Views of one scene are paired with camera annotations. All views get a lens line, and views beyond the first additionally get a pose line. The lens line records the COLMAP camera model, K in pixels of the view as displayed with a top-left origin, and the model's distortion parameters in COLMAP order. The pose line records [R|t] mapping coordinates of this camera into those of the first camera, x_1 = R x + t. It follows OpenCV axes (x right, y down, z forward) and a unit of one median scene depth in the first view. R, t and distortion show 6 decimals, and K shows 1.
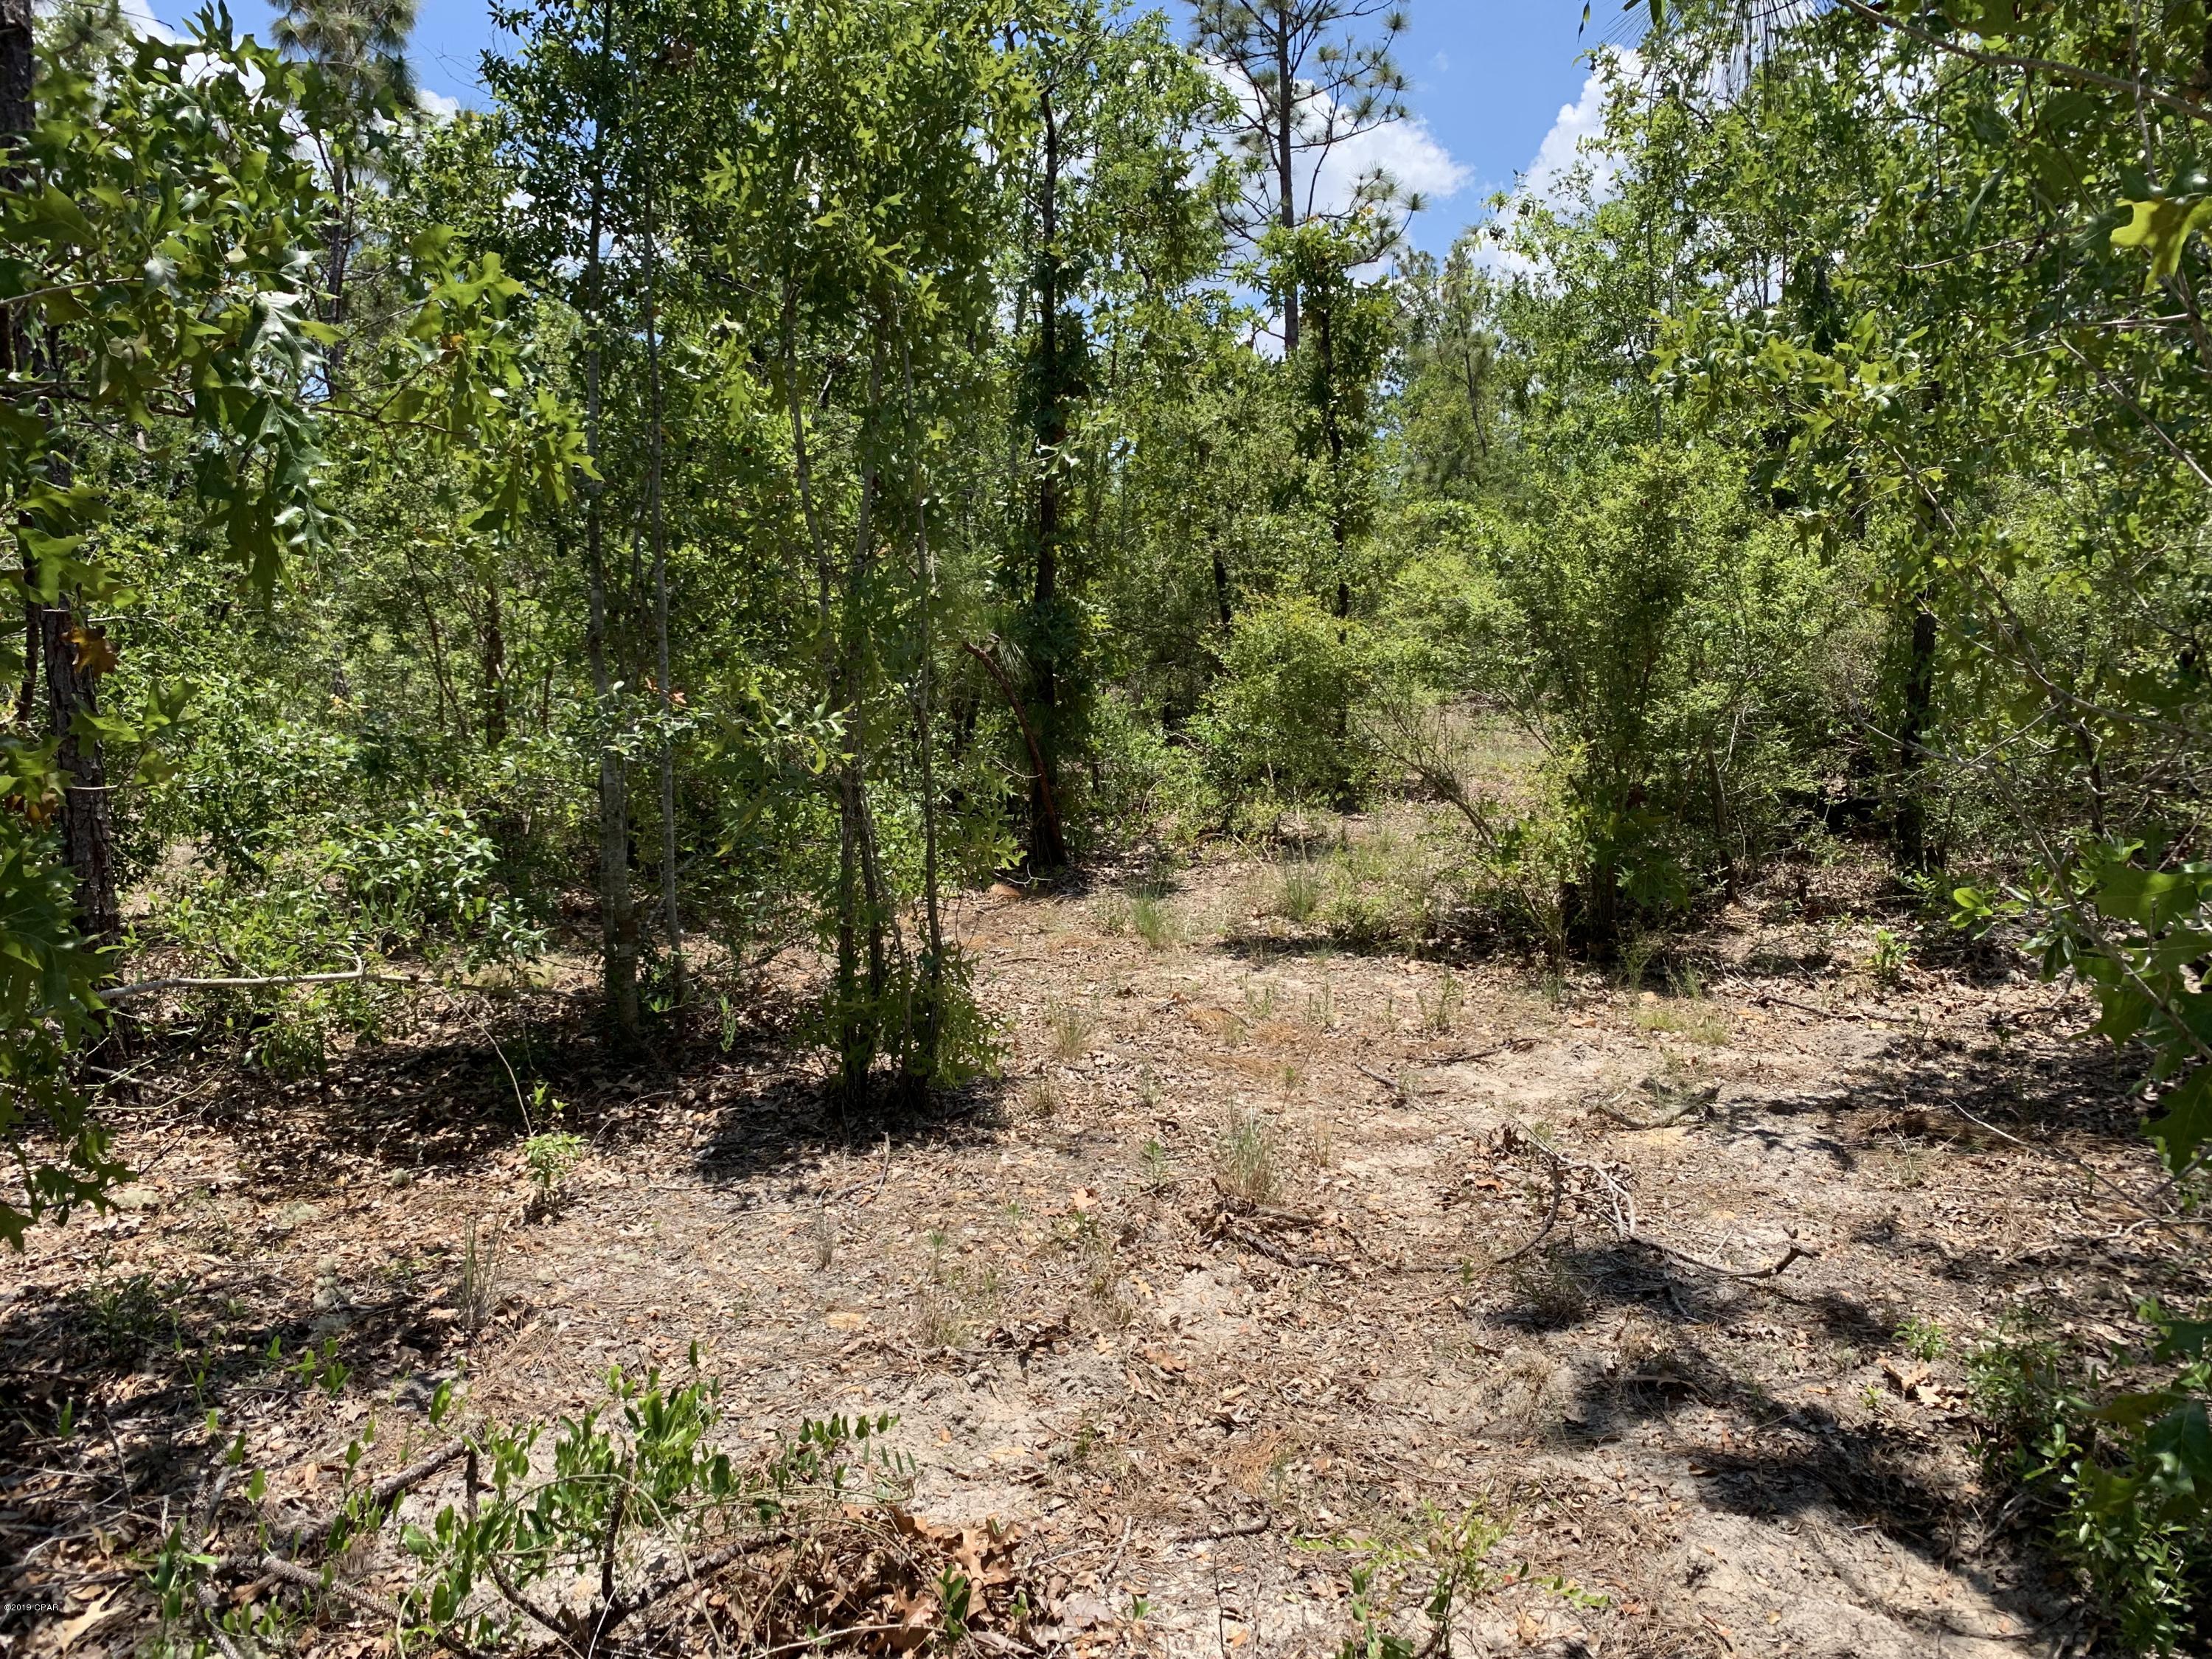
lens RADIAL K [[1660.7, 0, 1104.2], [0, 1660.7, 841.4], [0, 0, 1]] dist [0.006787, -0.011767]
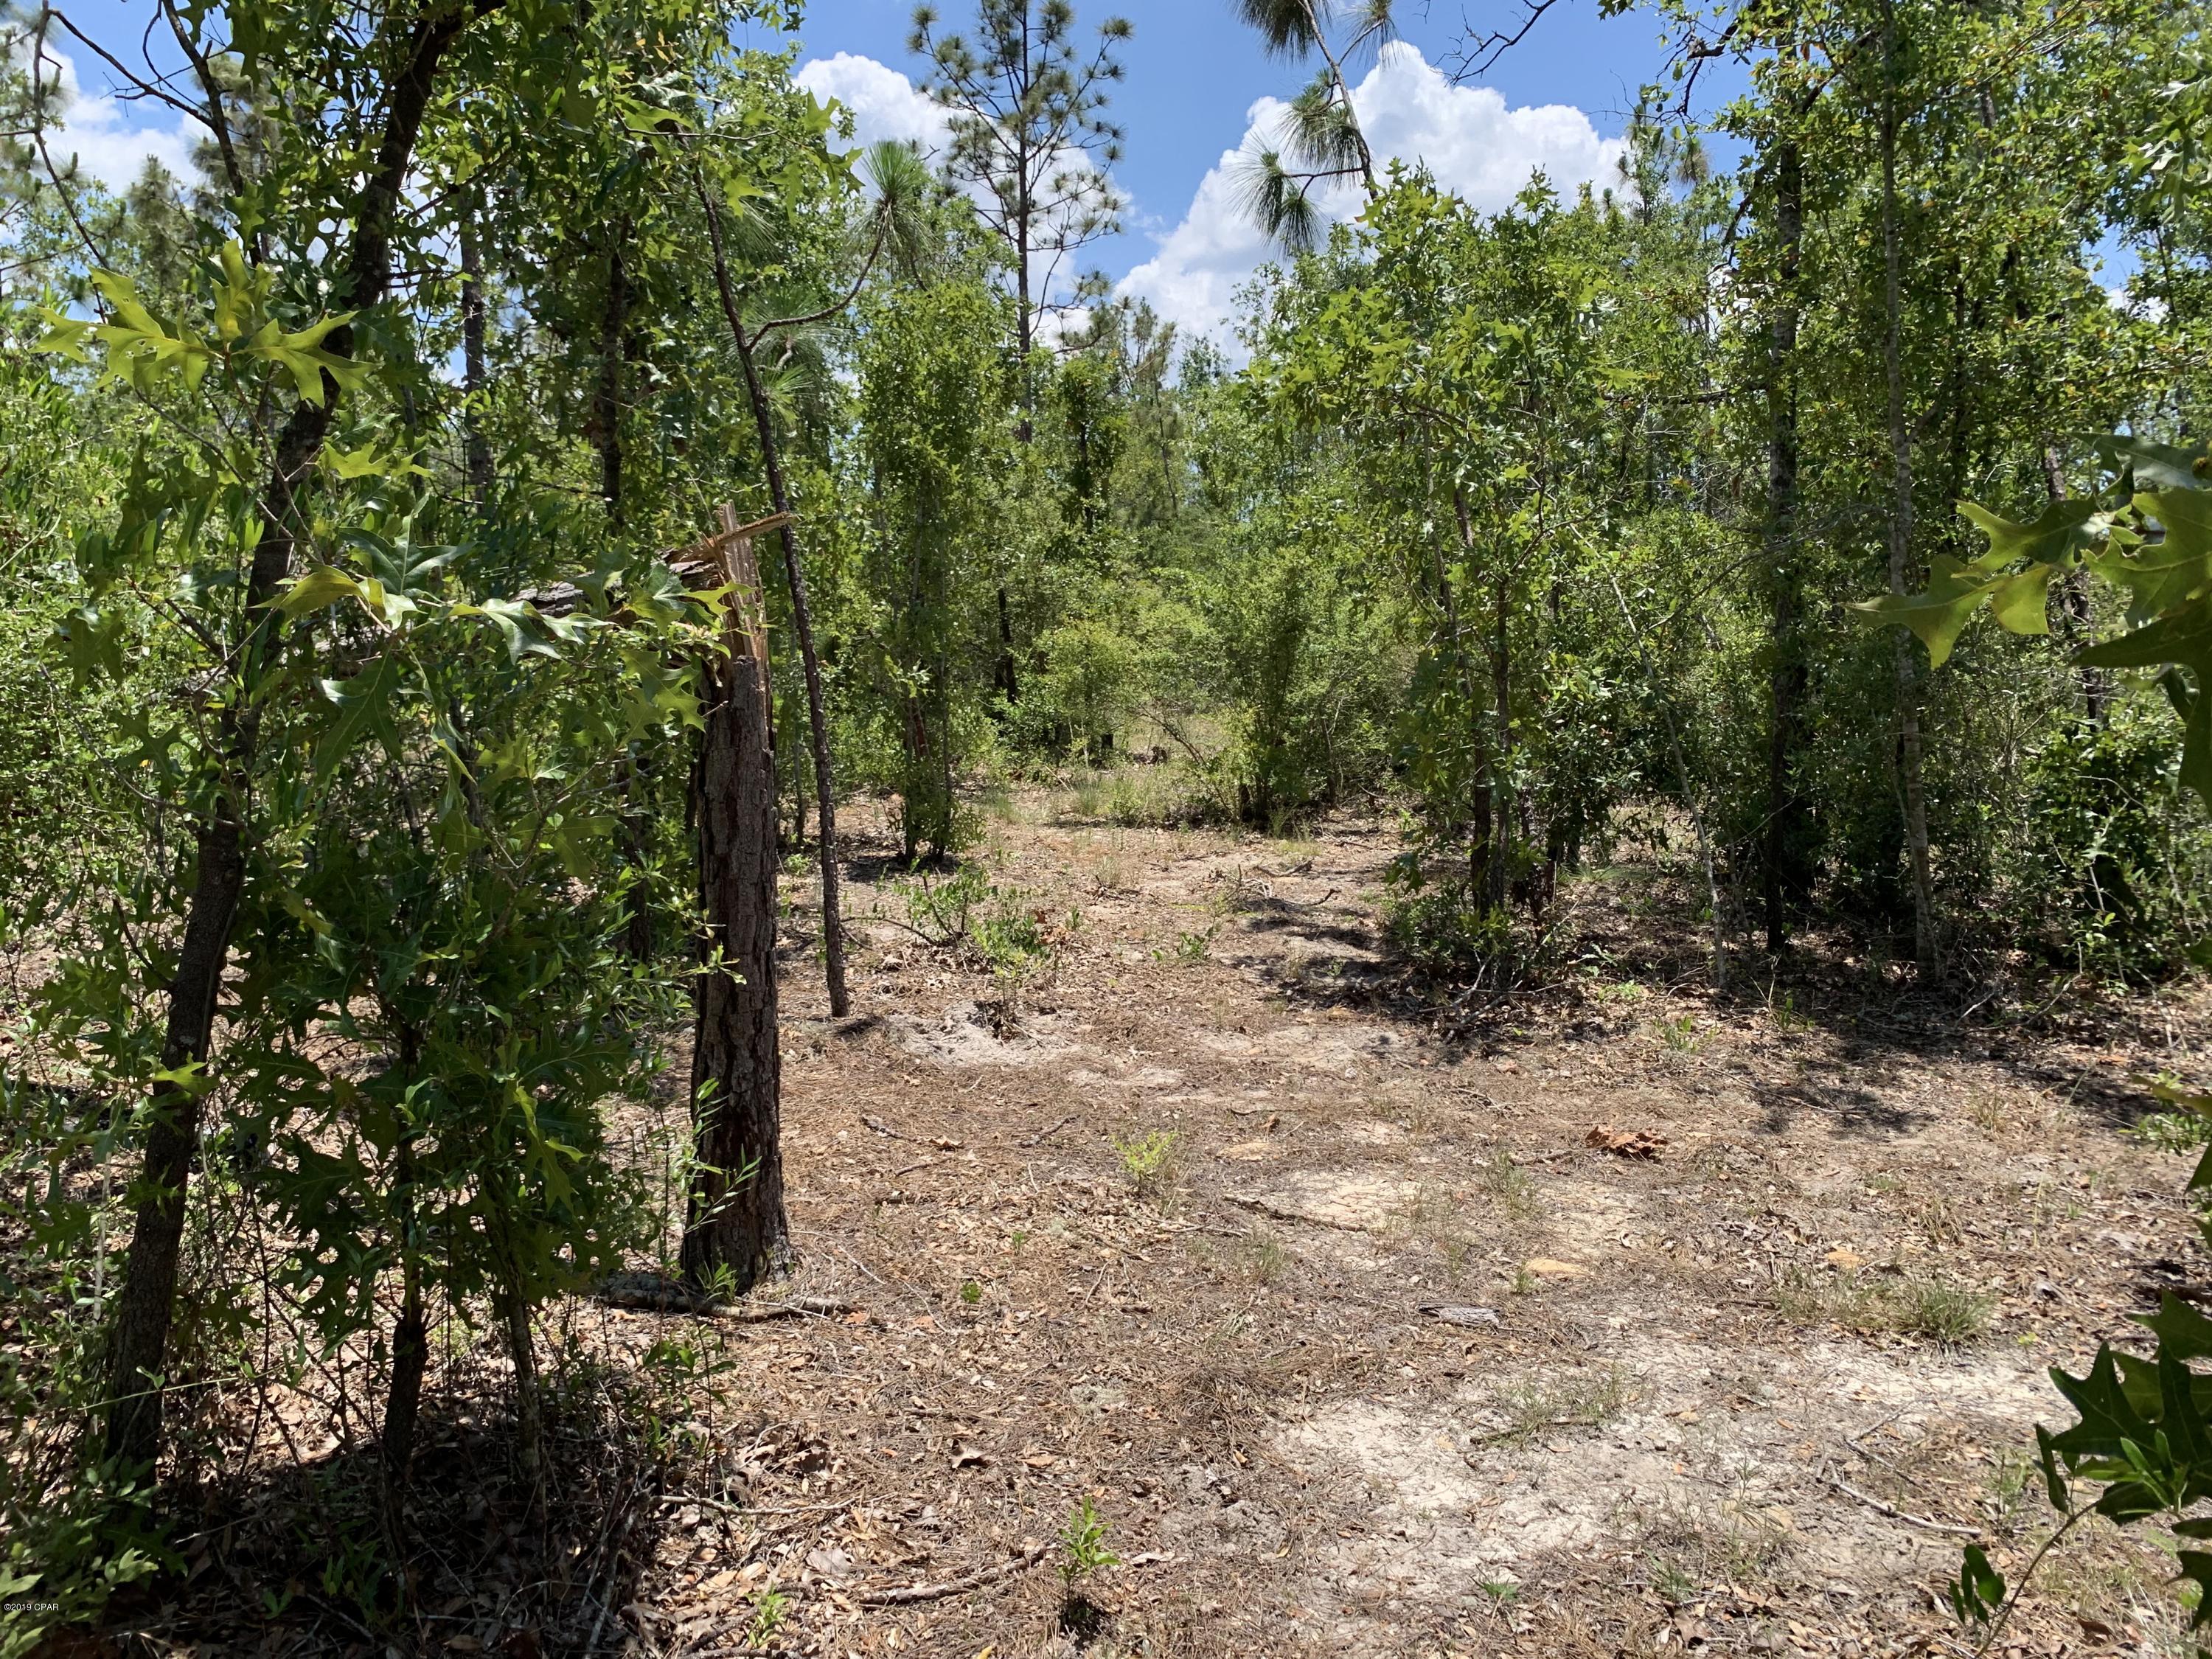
lens RADIAL K [[1660.7, 0, 1104.2], [0, 1660.7, 841.4], [0, 0, 1]] dist [0.006787, -0.011767]
pose [[0.981534, 0.014480, 0.190740, -0.168001], [-0.012899, 0.999871, -0.009532, 0.080903], [-0.190853, 0.006896, 0.981594, -0.585221]]
